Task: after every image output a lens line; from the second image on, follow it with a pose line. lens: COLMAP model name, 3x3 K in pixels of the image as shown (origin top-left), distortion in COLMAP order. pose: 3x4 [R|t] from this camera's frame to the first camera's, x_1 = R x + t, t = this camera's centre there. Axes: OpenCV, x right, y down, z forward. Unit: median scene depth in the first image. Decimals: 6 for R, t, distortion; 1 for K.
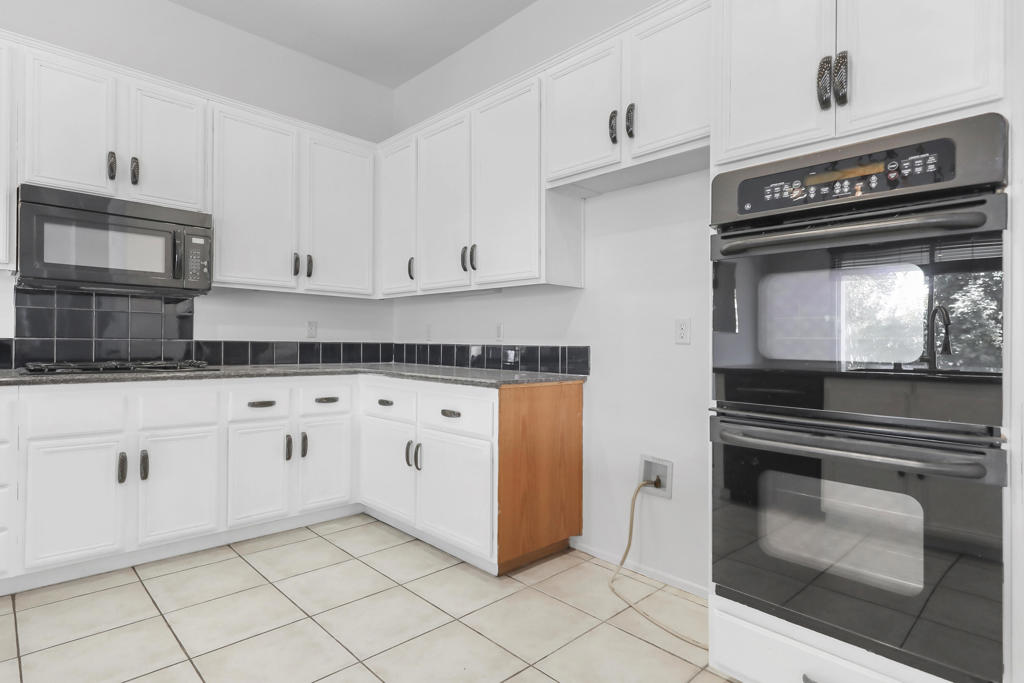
lens RADIAL K [[536.2, 0, 533.6], [0, 536.2, 342.2], [0, 0, 1]] dist [0.001038, -0.000651]
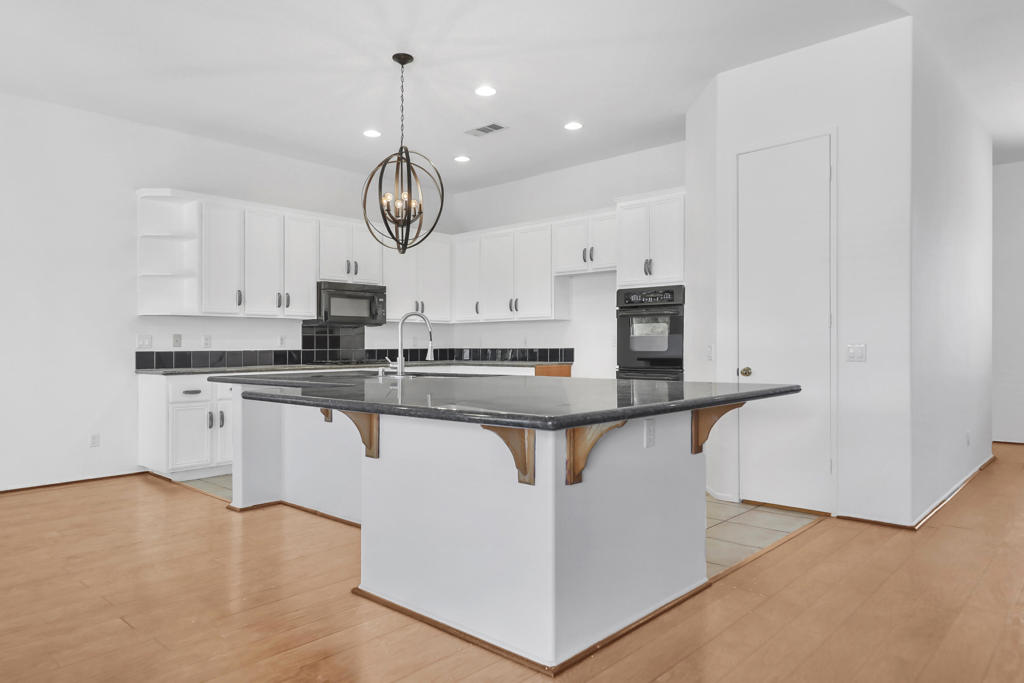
lens RADIAL K [[654.8, 0, 512.0], [0, 654.8, 341.5], [0, 0, 1]] dist [0.020257, -0.000022]
pose [[0.999582, -0.020504, 0.020368, -0.193314], [0.020615, 0.999774, -0.005231, -0.009422], [-0.020257, 0.005649, 0.999779, -1.534974]]
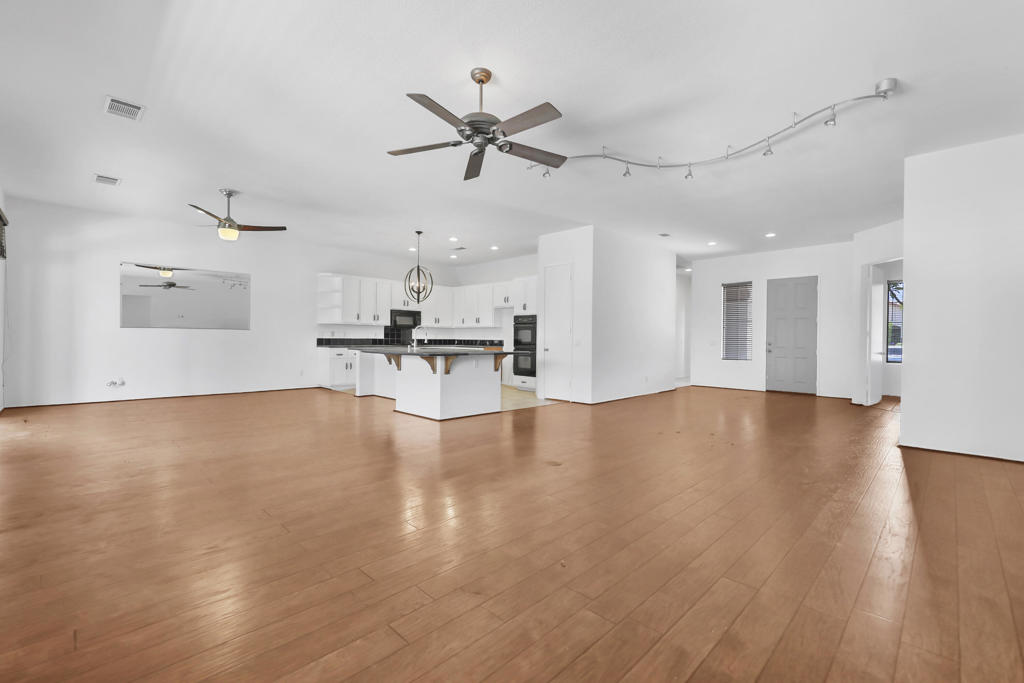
lens RADIAL K [[427.1, 0, 508.4], [0, 427.1, 343.6], [0, 0, 1]] dist [0.001167, 0.000160]
pose [[0.999750, -0.003624, -0.022052, 0.225827], [0.003874, 0.999929, 0.011301, -0.003384], [0.022009, -0.011384, 0.999693, -2.724642]]
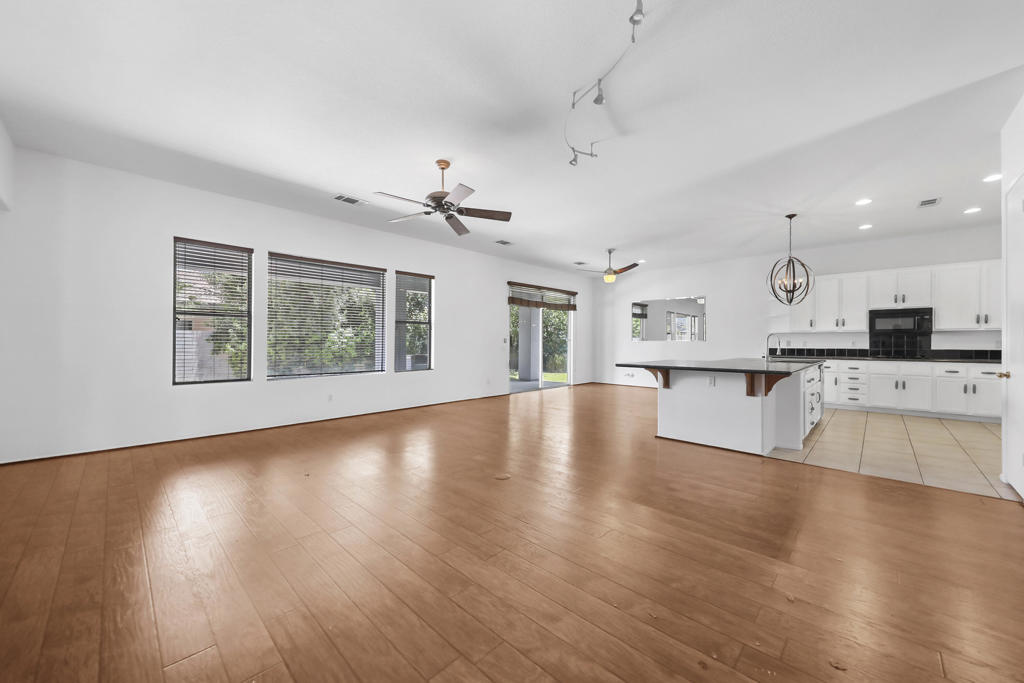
lens RADIAL K [[382.3, 0, 512.3], [0, 382.3, 346.0], [0, 0, 1]] dist [-0.001372, -0.000224]
pose [[0.014182, -0.010200, -0.999847, 1.575254], [-0.003618, 0.999941, -0.010252, 0.007630], [0.999893, 0.003762, 0.014144, -1.447664]]
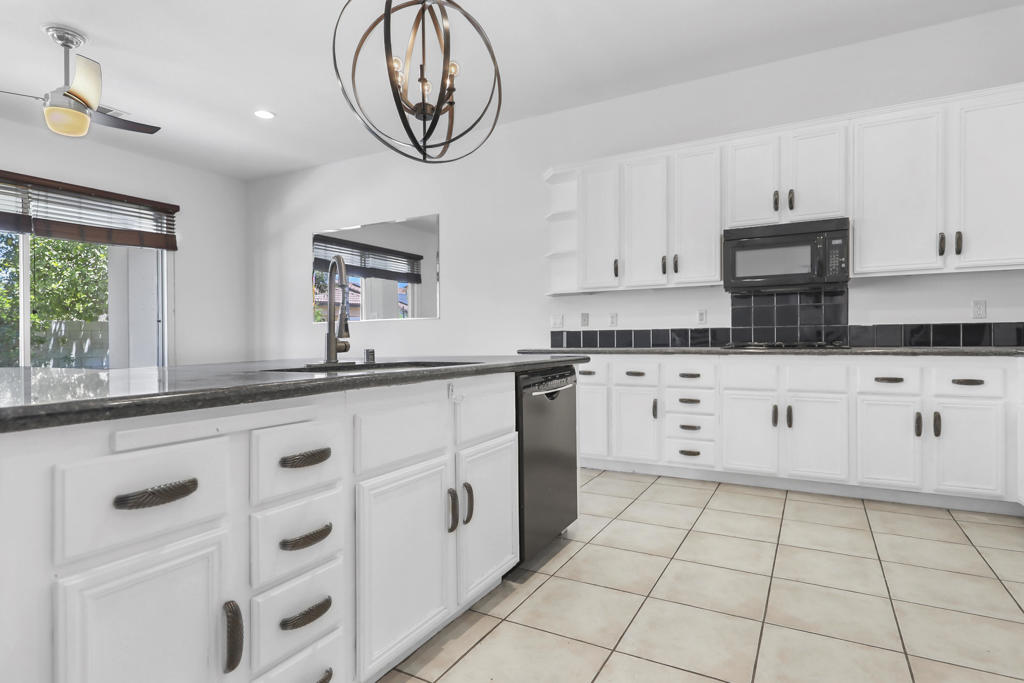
lens RADIAL K [[555.5, 0, 509.0], [0, 555.5, 345.6], [0, 0, 1]] dist [0.016331, -0.001097]
pose [[0.262927, -0.006251, -0.964796, 0.413408], [0.015554, 0.999877, -0.002240, 0.037649], [0.964690, -0.014417, 0.262992, -0.051259]]
